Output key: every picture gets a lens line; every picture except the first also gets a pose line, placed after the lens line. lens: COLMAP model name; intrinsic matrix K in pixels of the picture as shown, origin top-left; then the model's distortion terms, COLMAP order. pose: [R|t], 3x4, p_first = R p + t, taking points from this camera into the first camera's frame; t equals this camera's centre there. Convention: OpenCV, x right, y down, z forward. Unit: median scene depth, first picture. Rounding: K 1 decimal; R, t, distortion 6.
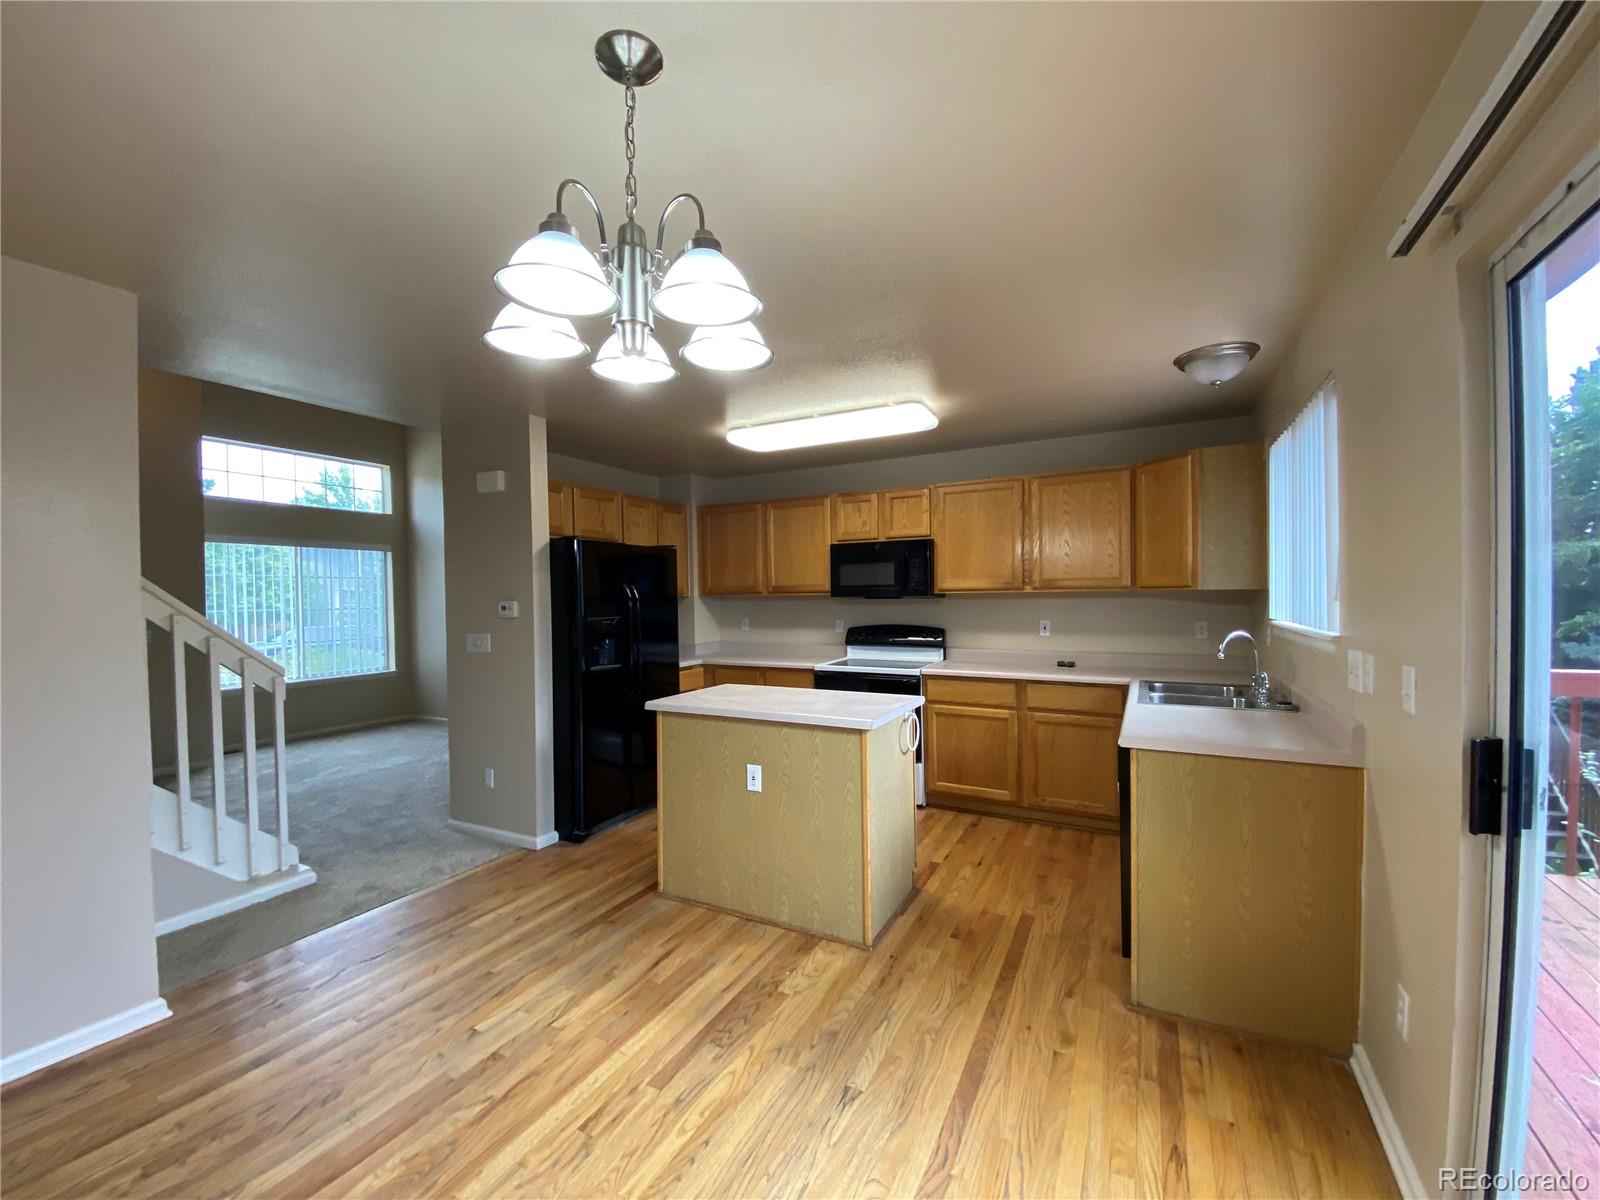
lens RADIAL K [[647.9, 0, 793.8], [0, 647.9, 598.7], [0, 0, 1]] dist [-0.003044, -0.004251]
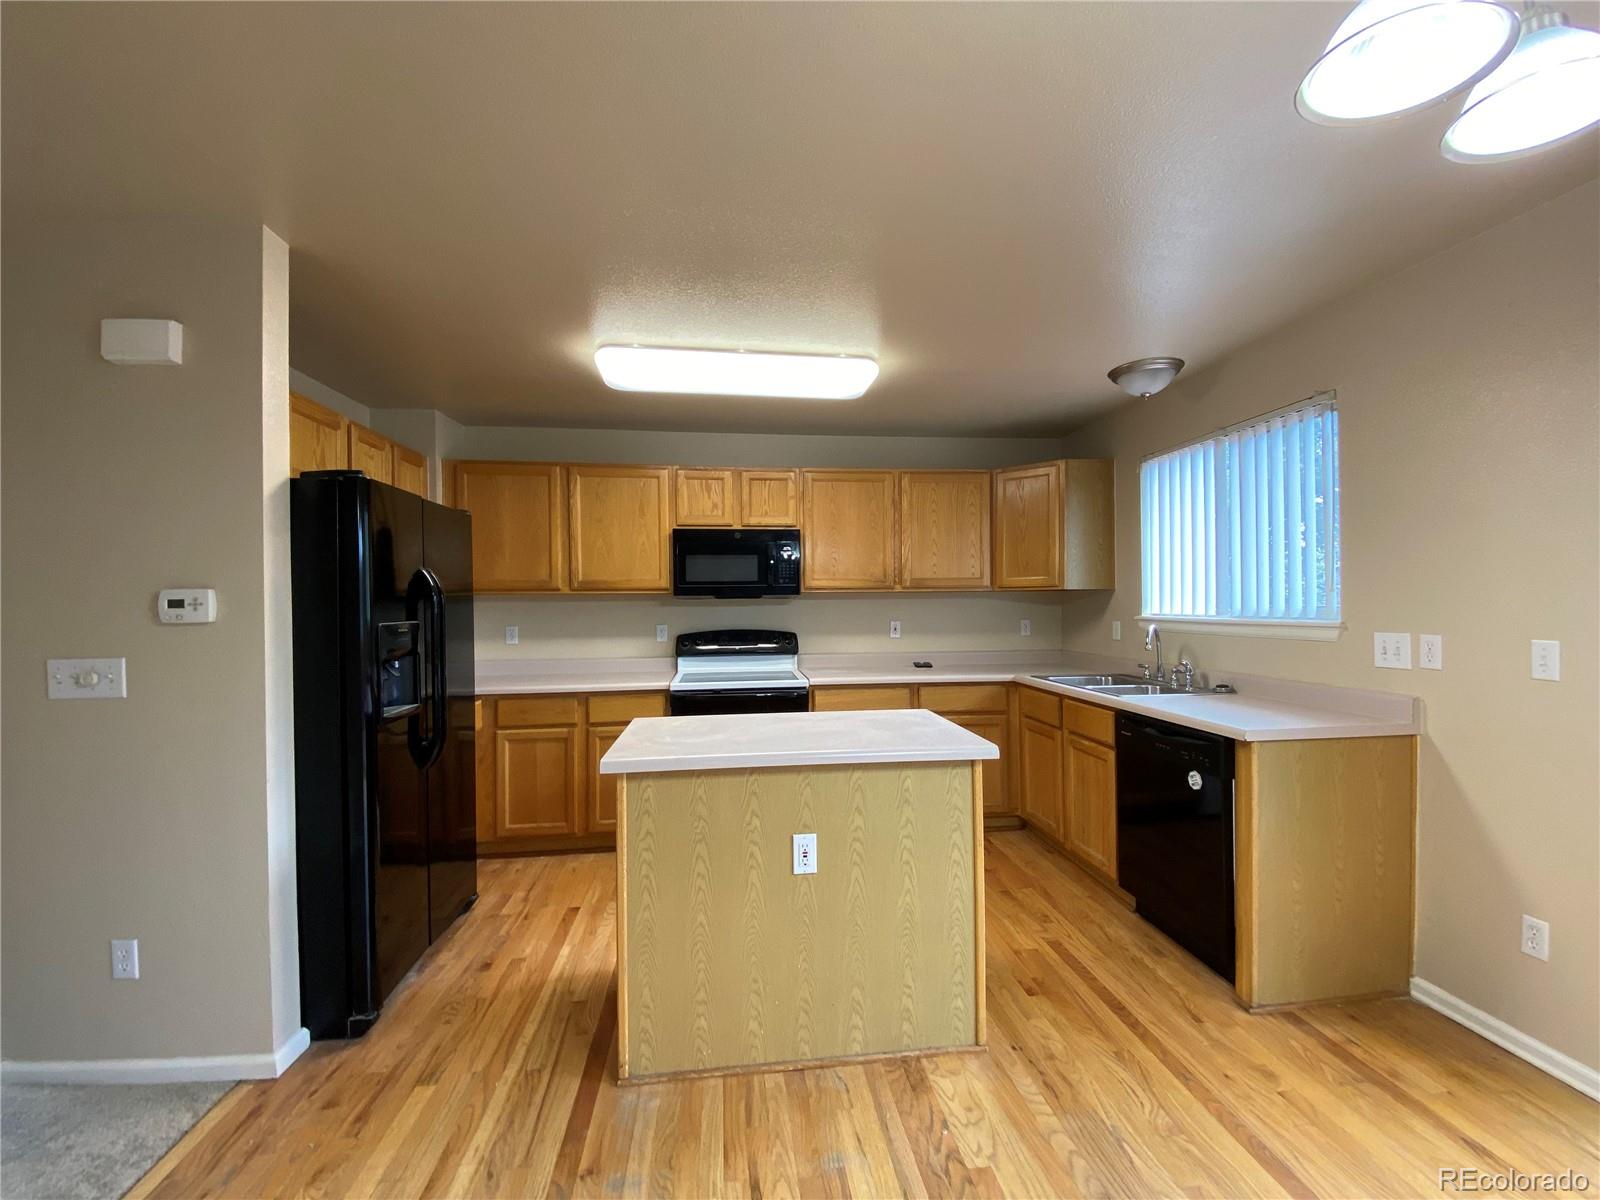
lens RADIAL K [[652.4, 0, 793.2], [0, 652.4, 601.9], [0, 0, 1]] dist [-0.009960, -0.003922]
pose [[0.822504, 0.007515, 0.568709, -0.349352], [0.000539, 0.999902, -0.013993, 0.020531], [-0.568759, 0.011816, 0.822420, 0.347180]]
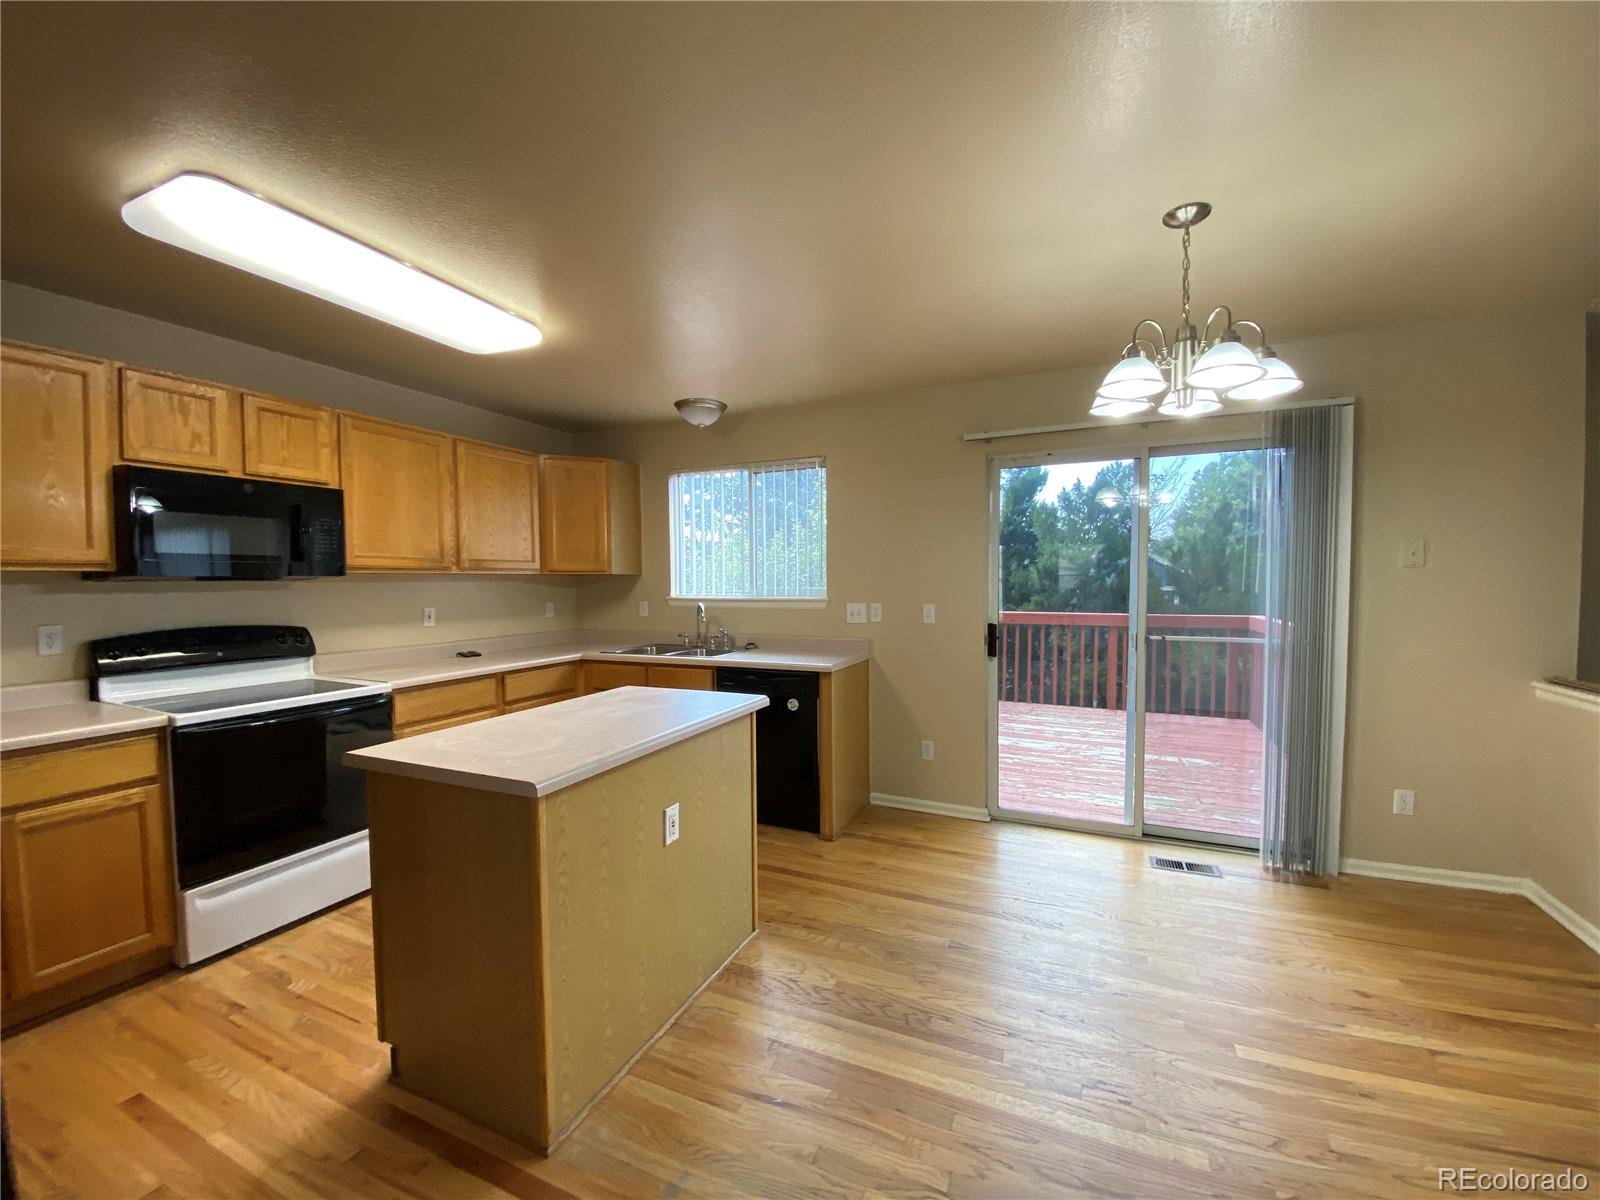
lens RADIAL K [[647.9, 0, 793.5], [0, 647.9, 627.0], [0, 0, 1]] dist [-0.003044, -0.004251]
pose [[-0.059015, -0.059185, 0.996501, -0.583230], [0.011800, 0.998130, 0.059980, 0.016058], [-0.998187, 0.015298, -0.058206, 0.693205]]
